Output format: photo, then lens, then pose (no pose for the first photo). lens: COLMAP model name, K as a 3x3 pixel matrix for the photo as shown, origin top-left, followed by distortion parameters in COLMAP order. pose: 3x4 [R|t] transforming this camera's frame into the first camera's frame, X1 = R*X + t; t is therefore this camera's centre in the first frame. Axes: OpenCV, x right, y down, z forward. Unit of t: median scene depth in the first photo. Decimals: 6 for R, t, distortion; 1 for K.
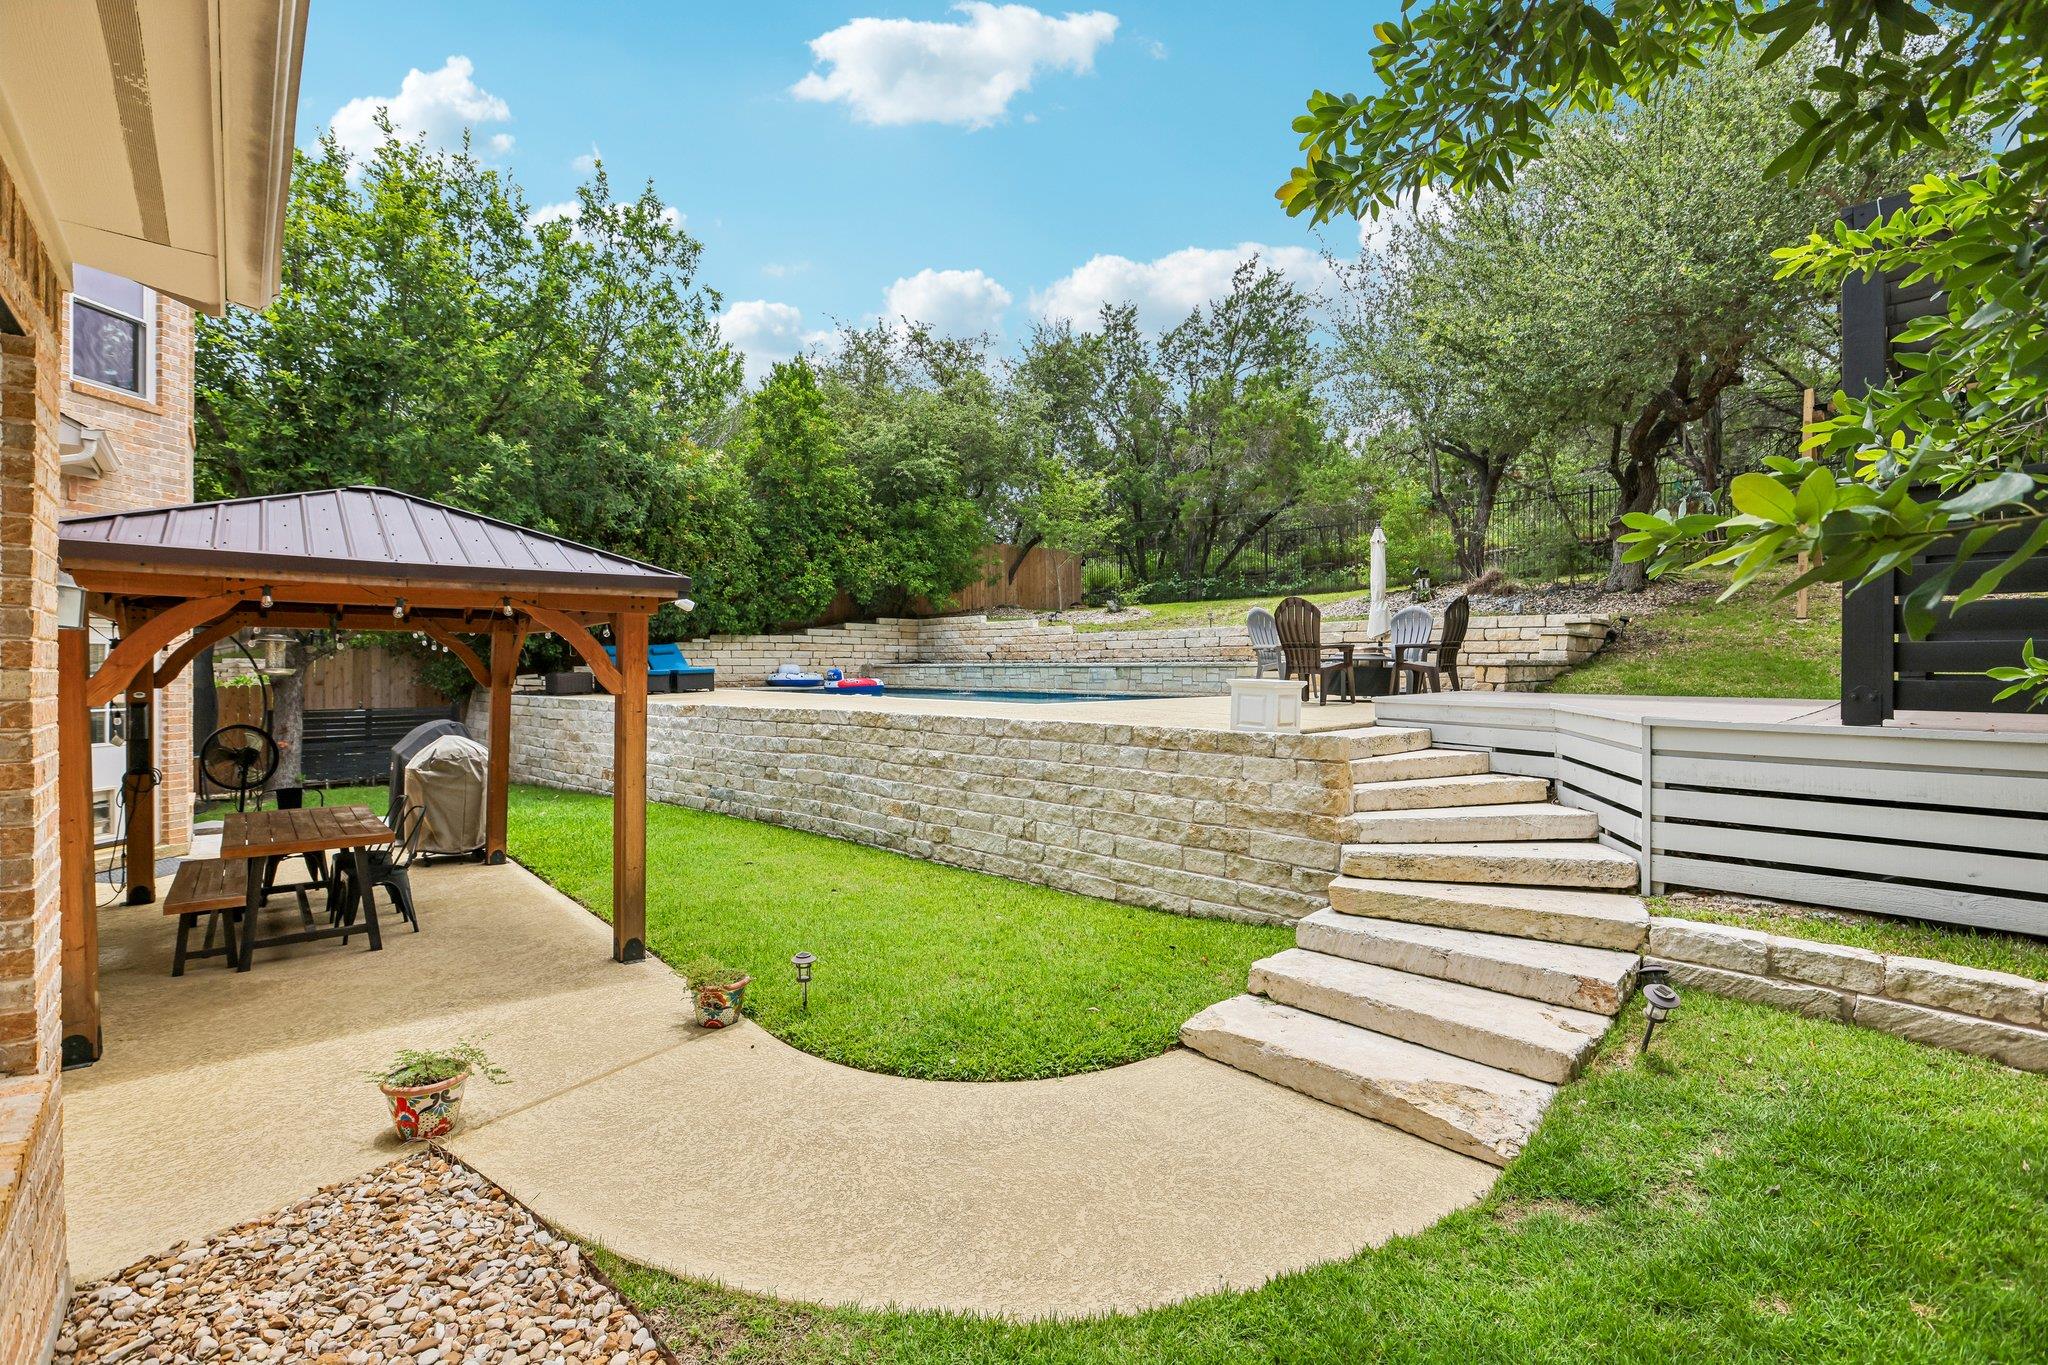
lens RADIAL K [[952.4, 0, 1018.5], [0, 952.4, 674.8], [0, 0, 1]] dist [-0.020038, 0.004364]
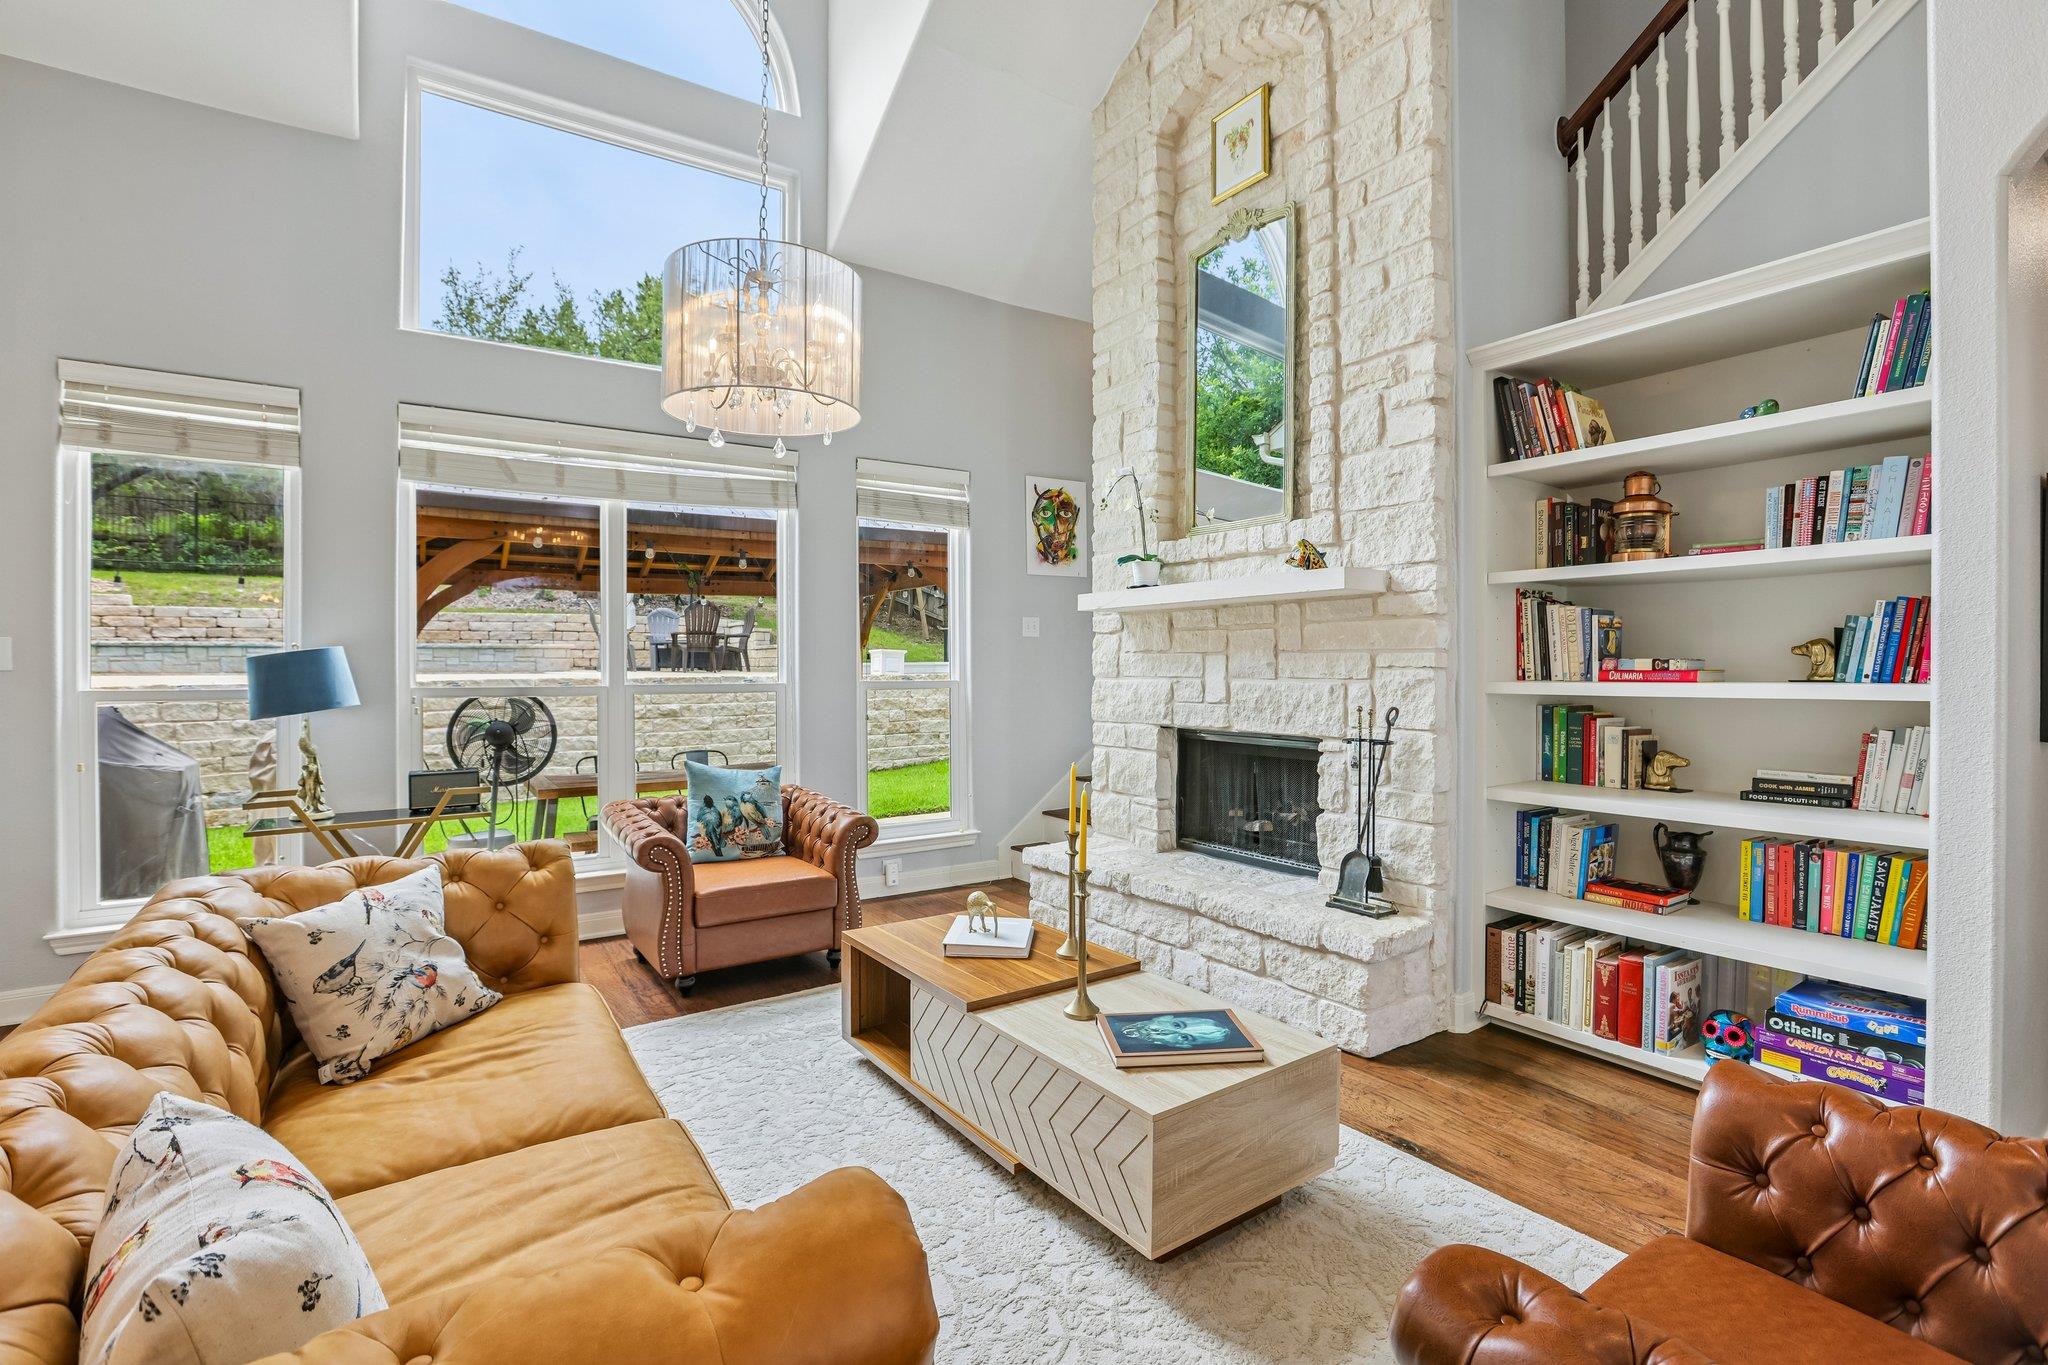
lens RADIAL K [[952.4, 0, 1018.5], [0, 952.4, 673.0], [0, 0, 1]] dist [-0.020038, 0.004364]
pose [[0.124643, -0.005675, 0.992185, -1.490556], [0.013061, 0.999906, 0.004078, 0.044326], [-0.992116, 0.012451, 0.124706, 0.428326]]
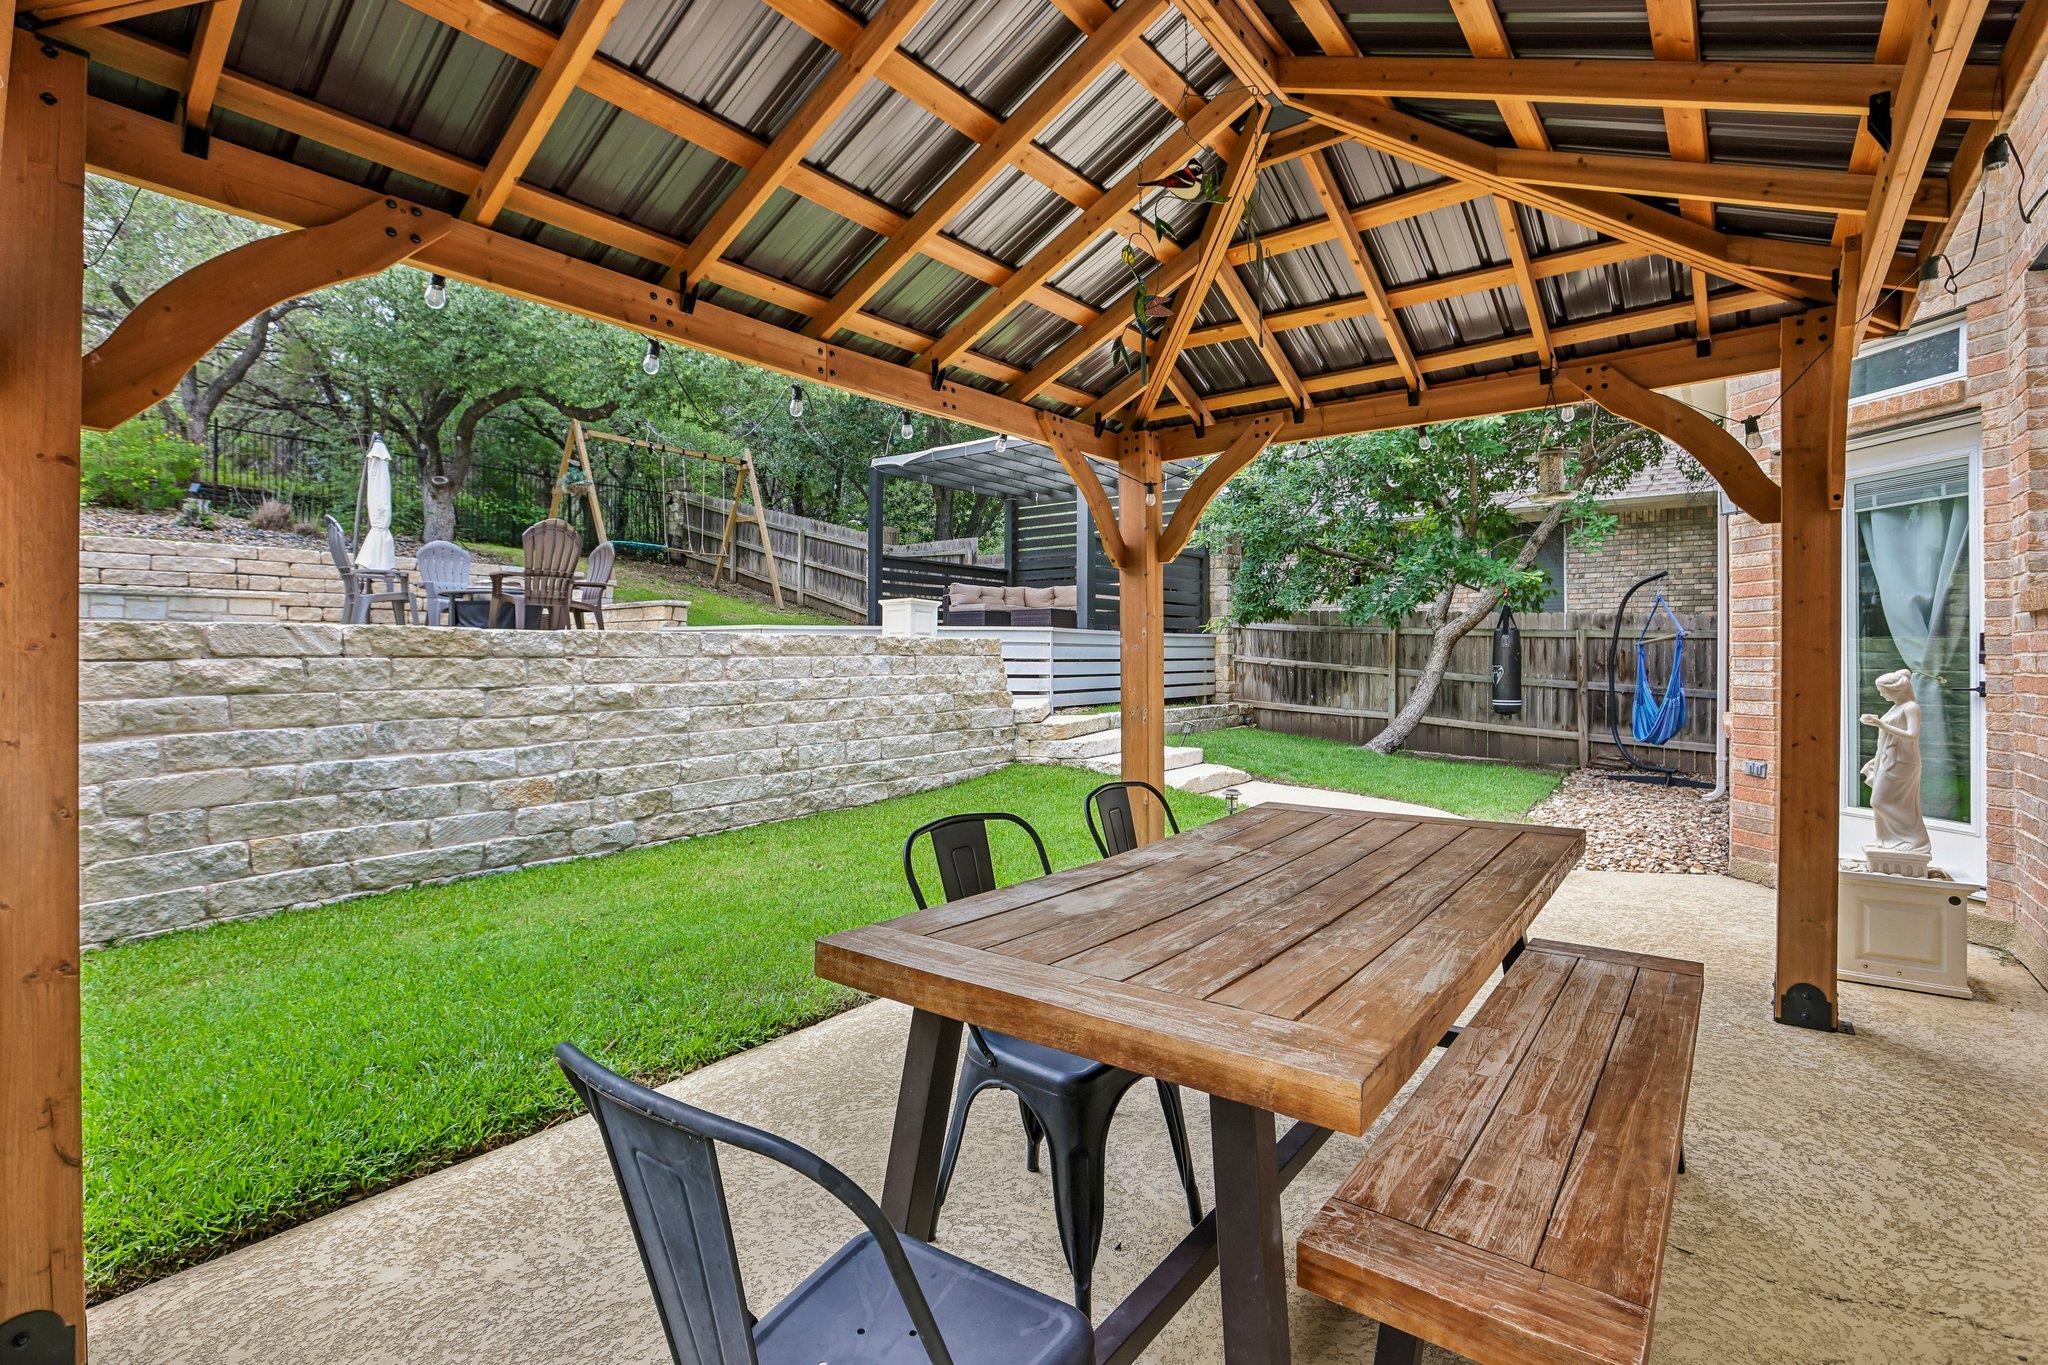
lens RADIAL K [[952.4, 0, 1030.2], [0, 952.4, 652.6], [0, 0, 1]] dist [-0.020038, 0.004364]
pose [[-0.197491, 0.009242, 0.980261, -0.905128], [0.014406, 0.999875, -0.006525, 0.076251], [-0.980199, 0.012833, -0.197600, 0.974350]]
